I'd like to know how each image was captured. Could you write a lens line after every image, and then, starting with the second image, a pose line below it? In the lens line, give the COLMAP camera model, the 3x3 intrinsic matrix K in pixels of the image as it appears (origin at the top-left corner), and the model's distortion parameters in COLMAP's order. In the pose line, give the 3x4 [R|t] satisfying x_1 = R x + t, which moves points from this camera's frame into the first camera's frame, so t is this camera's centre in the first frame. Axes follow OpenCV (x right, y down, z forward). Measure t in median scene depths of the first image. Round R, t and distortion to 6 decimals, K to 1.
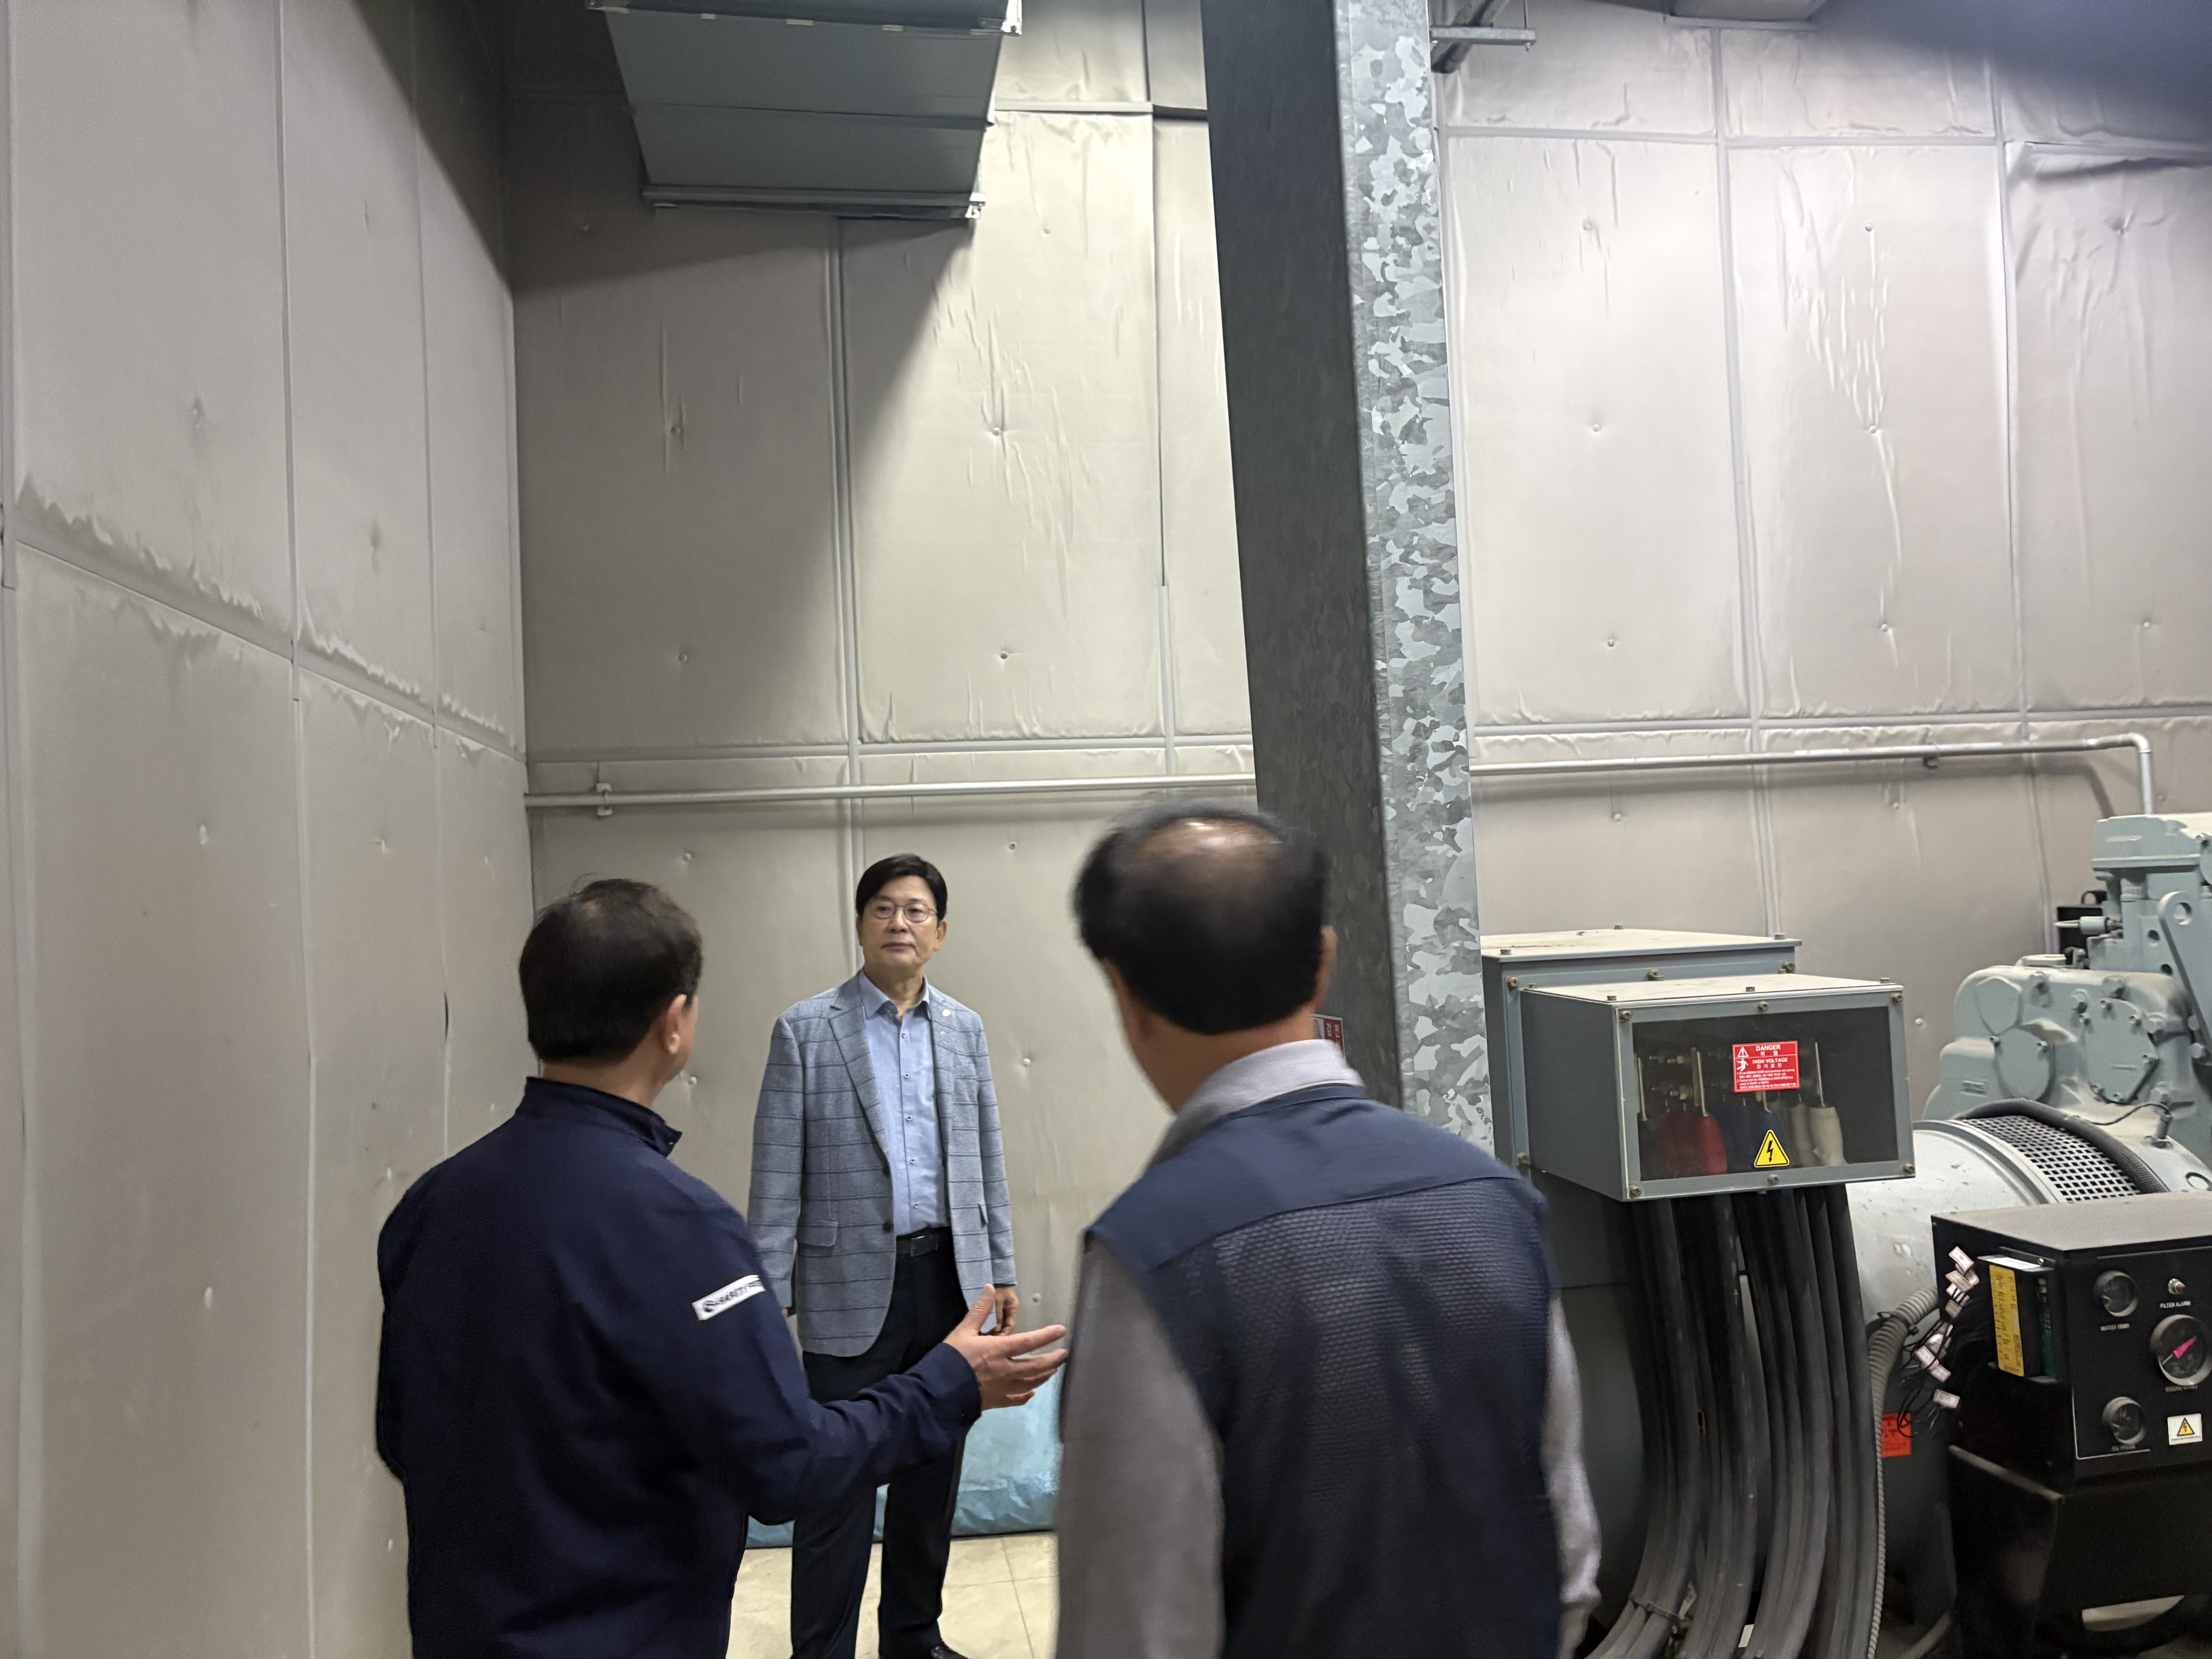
lens RADIAL K [[1674.1, 0, 1094.6], [0, 1674.1, 829.1], [0, 0, 1]] dist [0.078891, -0.113109]
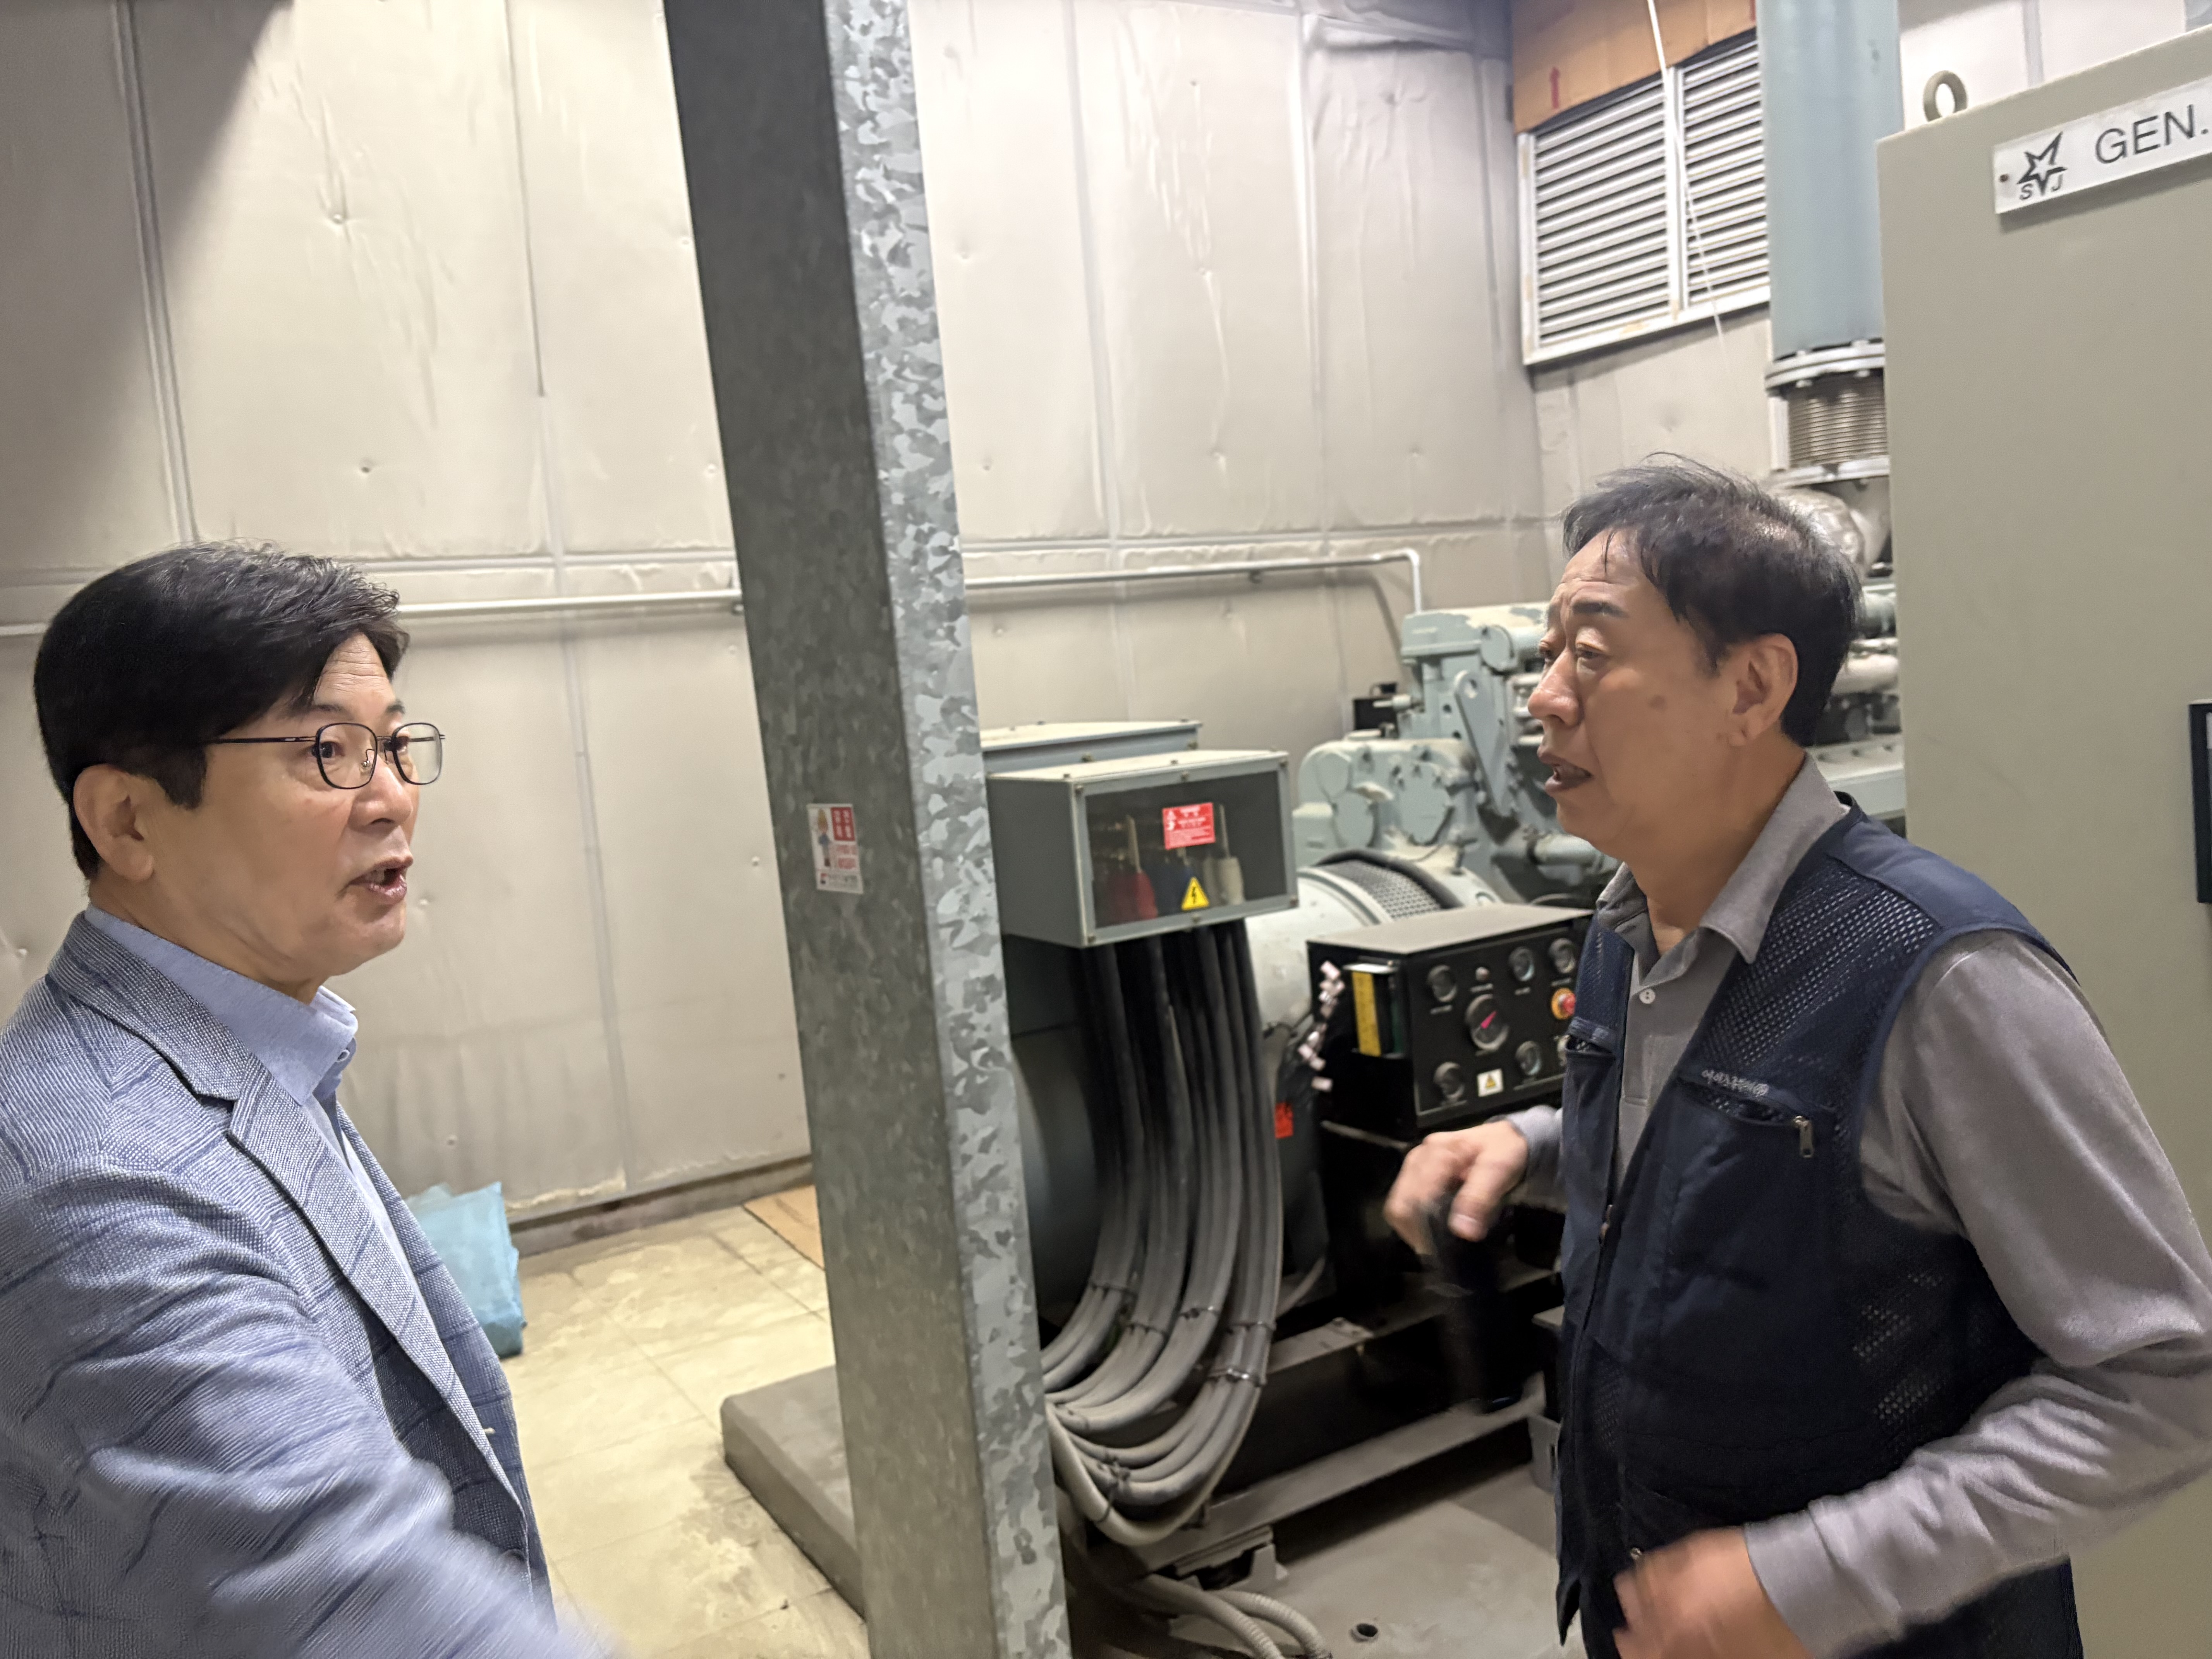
lens RADIAL K [[1693.9, 0, 1100.1], [0, 1693.9, 822.4], [0, 0, 1]] dist [0.071005, -0.173193]
pose [[0.925288, -0.066215, 0.373440, -0.094352], [0.030205, 0.994380, 0.101474, 0.014165], [-0.378060, -0.082613, 0.922088, -0.065175]]
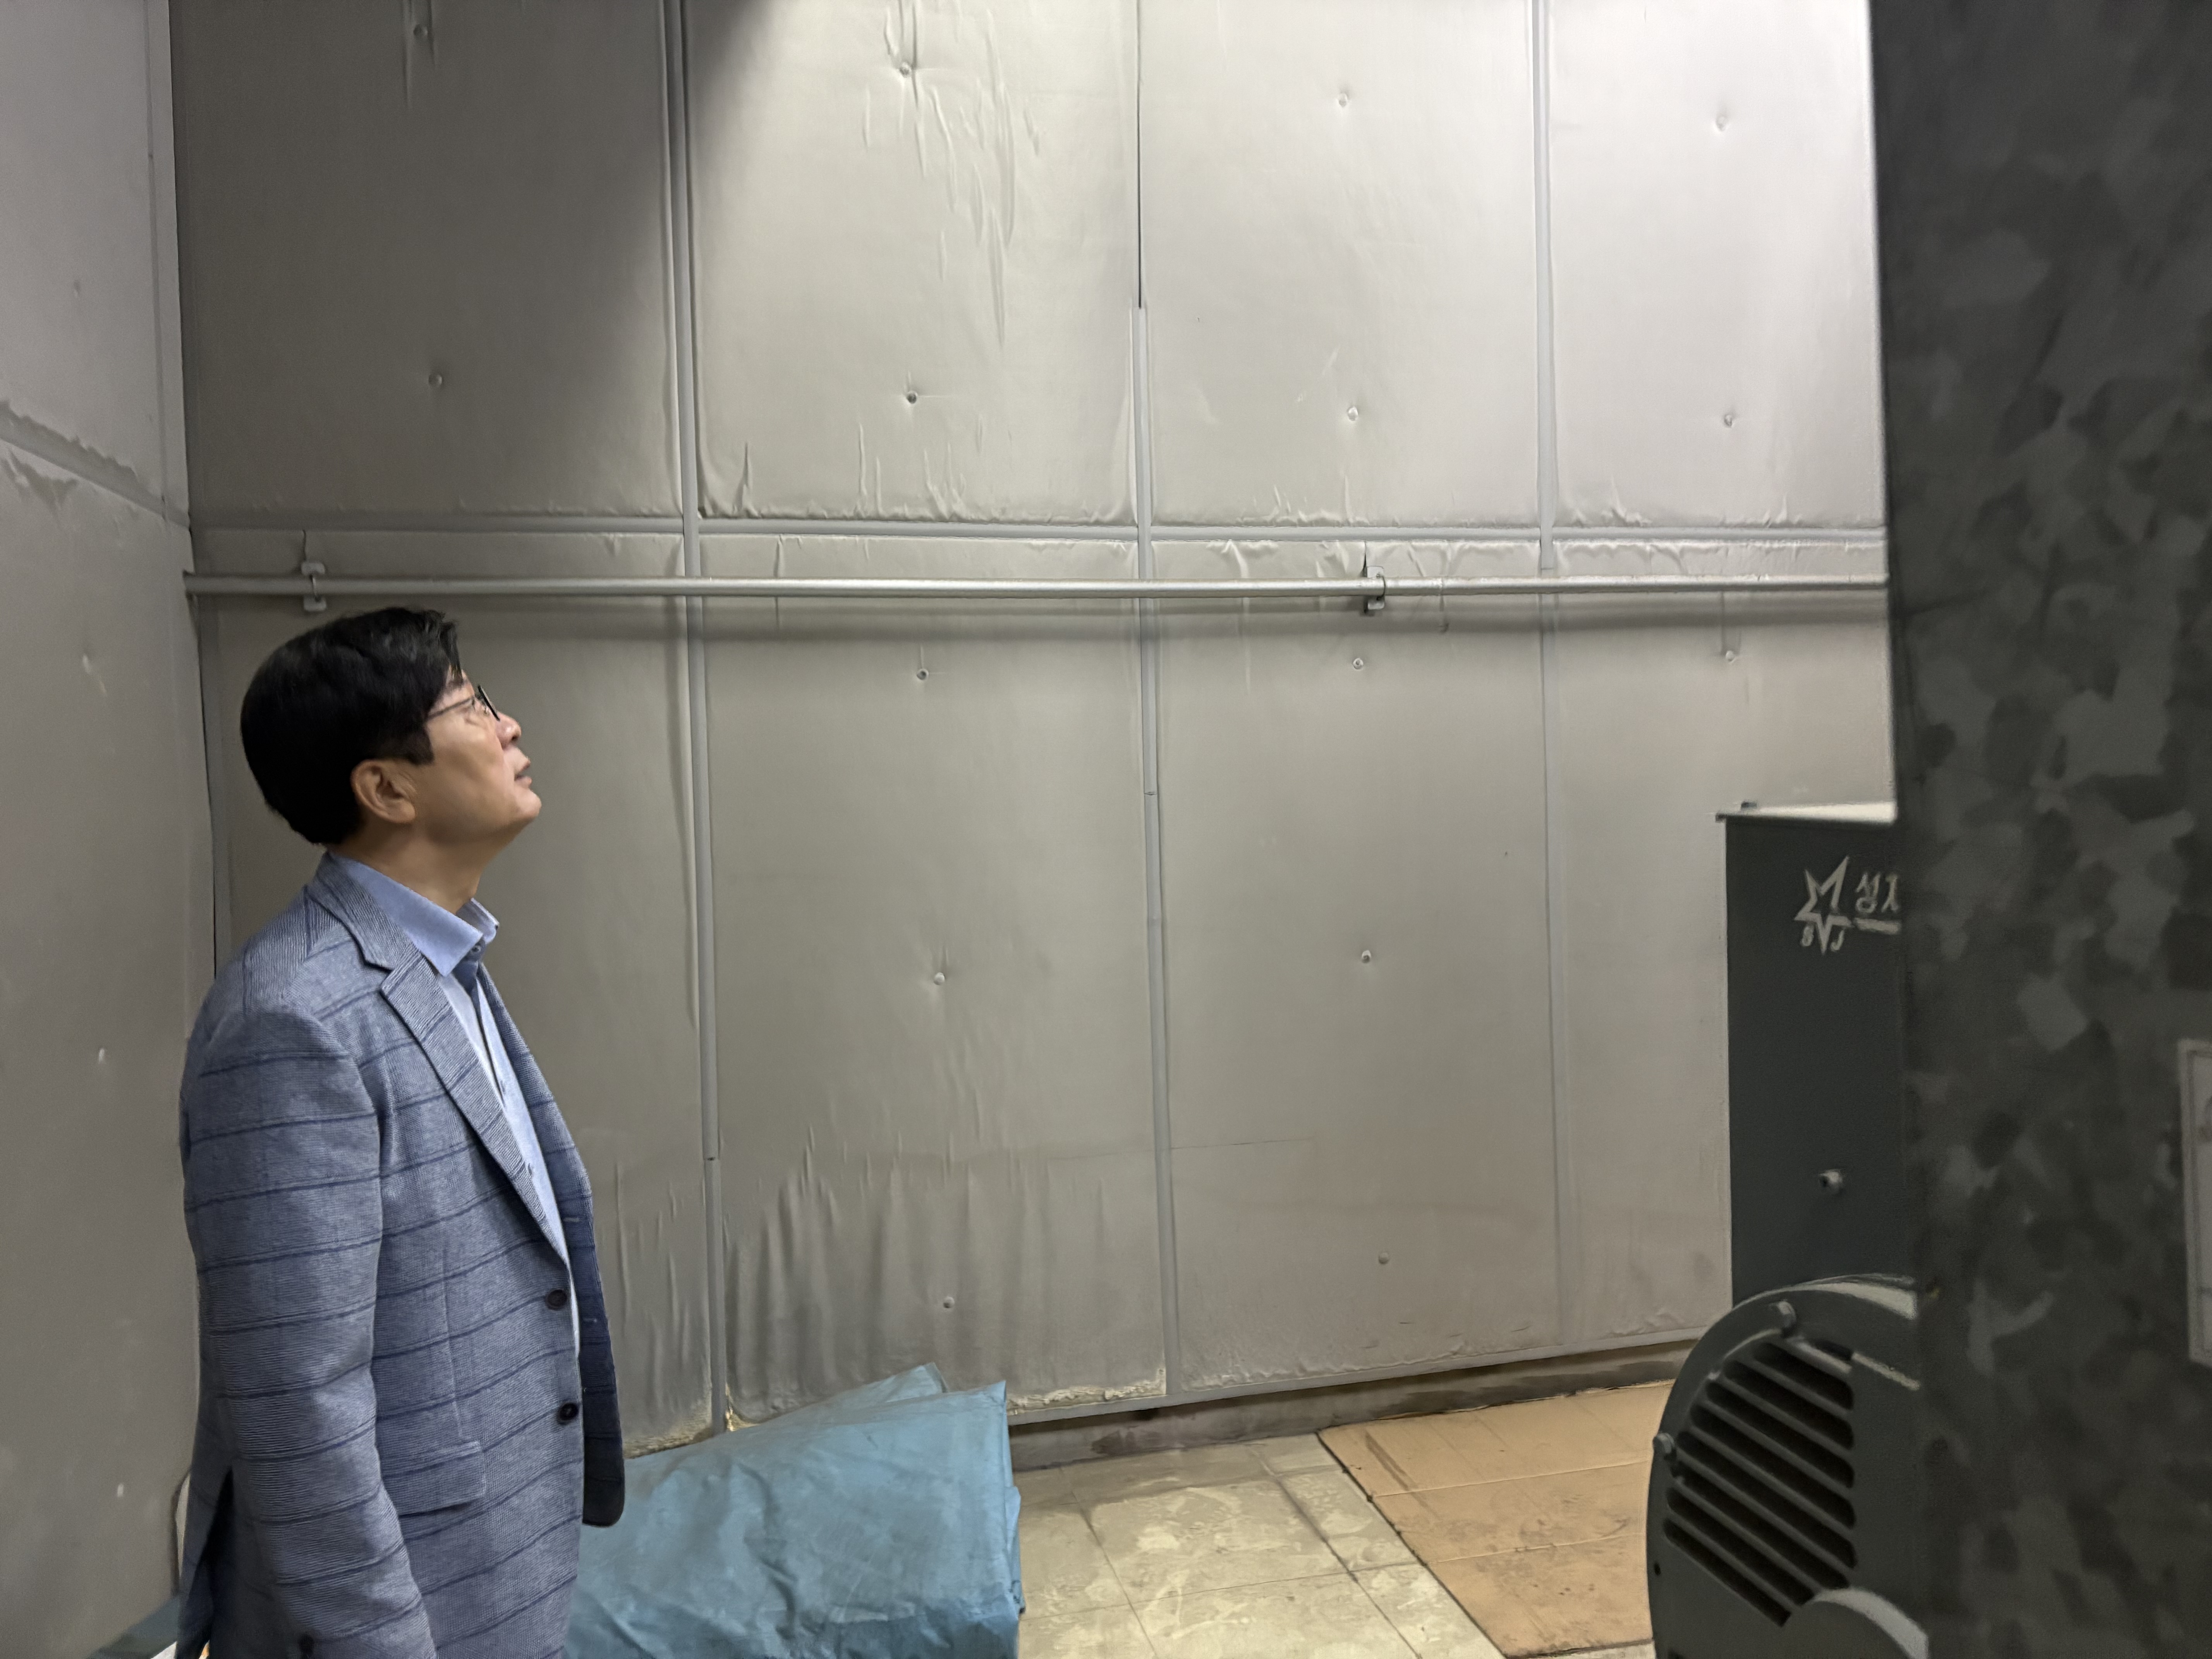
lens RADIAL K [[1622.4, 0, 1106.0], [0, 1622.4, 829.5], [0, 0, 1]] dist [0.002527, 0.001441]
pose [[0.995779, 0.014521, 0.090623, -0.071682], [-0.021160, 0.997127, 0.072727, 0.054088], [-0.089307, -0.074338, 0.993226, 0.687487]]
